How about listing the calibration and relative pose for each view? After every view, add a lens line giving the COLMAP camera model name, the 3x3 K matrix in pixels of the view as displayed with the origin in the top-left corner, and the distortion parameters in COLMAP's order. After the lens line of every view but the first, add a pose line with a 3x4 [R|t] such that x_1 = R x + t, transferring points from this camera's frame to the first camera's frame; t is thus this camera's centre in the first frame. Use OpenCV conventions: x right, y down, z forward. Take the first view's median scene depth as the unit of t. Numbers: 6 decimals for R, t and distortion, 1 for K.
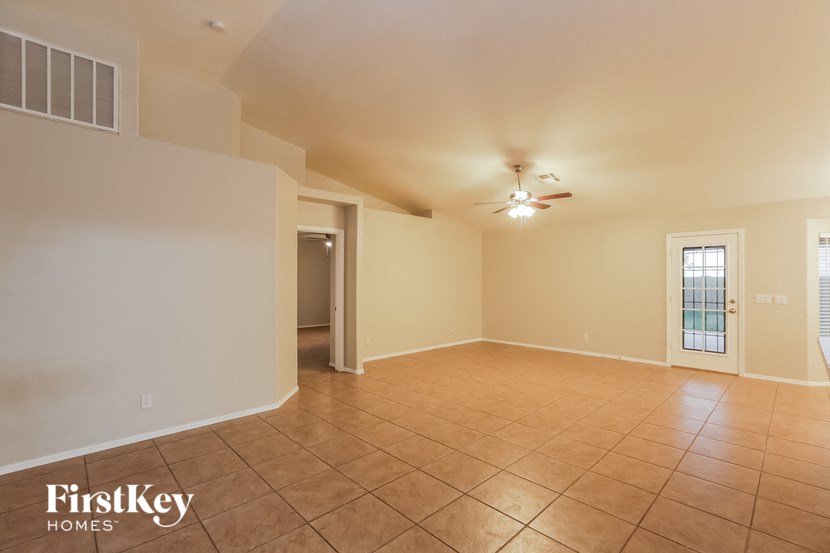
lens RADIAL K [[376.0, 0, 415.0], [0, 376.0, 276.5], [0, 0, 1]] dist [-0.041530, 0.016445]
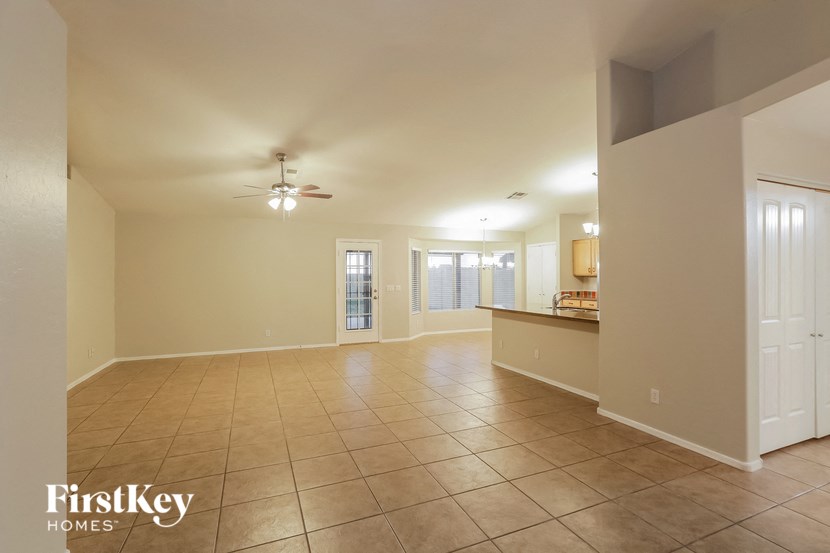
lens RADIAL K [[390.1, 0, 415.0], [0, 390.1, 276.5], [0, 0, 1]] dist [-0.022714, 0.000120]
pose [[0.360258, -0.005548, 0.932836, -0.483168], [-0.002367, 0.999974, 0.006862, 0.002040], [-0.932850, -0.004680, 0.360236, 0.322466]]
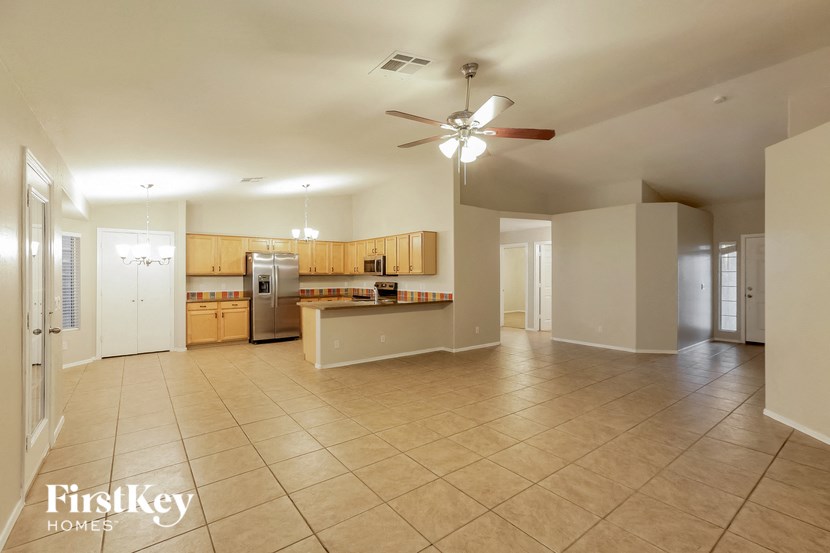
lens RADIAL K [[376.0, 0, 415.0], [0, 376.0, 276.5], [0, 0, 1]] dist [-0.041530, 0.016445]
pose [[-0.993226, -0.001889, 0.116186, 0.277134], [-0.002339, 0.999990, -0.003738, 0.015982], [-0.116177, -0.003985, -0.993220, 1.472624]]
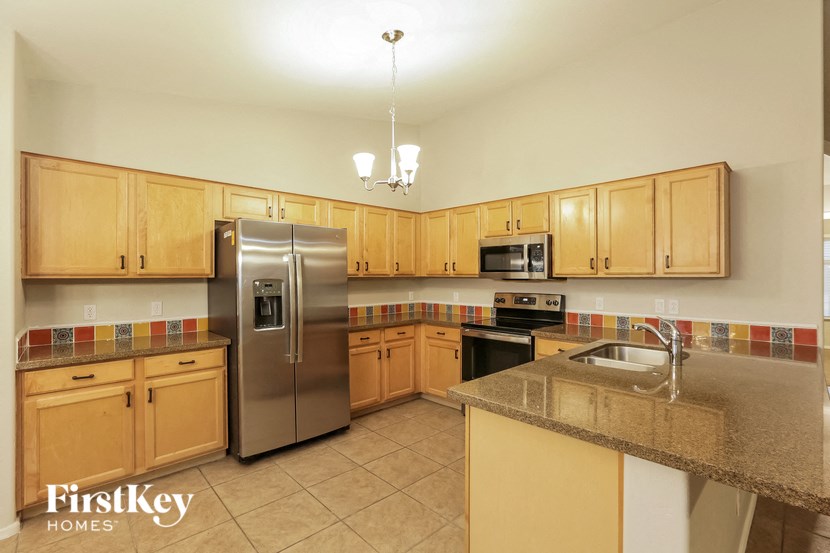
lens RADIAL K [[376.0, 0, 415.0], [0, 376.0, 276.5], [0, 0, 1]] dist [-0.041530, 0.016445]
pose [[-0.999955, -0.000495, 0.009466, 0.771832], [-0.000571, 0.999968, -0.008025, 0.007272], [-0.009462, -0.008030, -0.999923, 0.700692]]
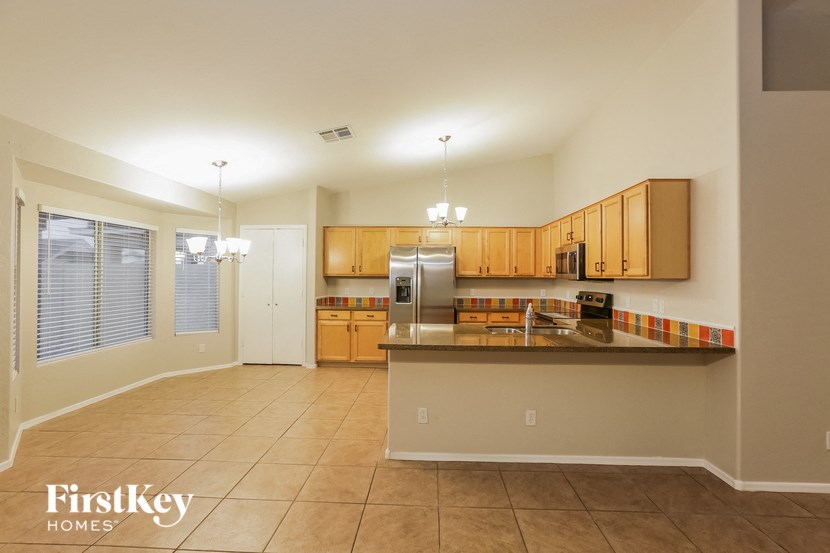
lens RADIAL K [[376.0, 0, 415.0], [0, 376.0, 276.5], [0, 0, 1]] dist [-0.041530, 0.016445]
pose [[-0.689061, -0.007837, 0.724661, 0.243173], [-0.015415, 0.999874, -0.003845, 0.008159], [-0.724539, -0.013820, -0.689095, 0.848891]]
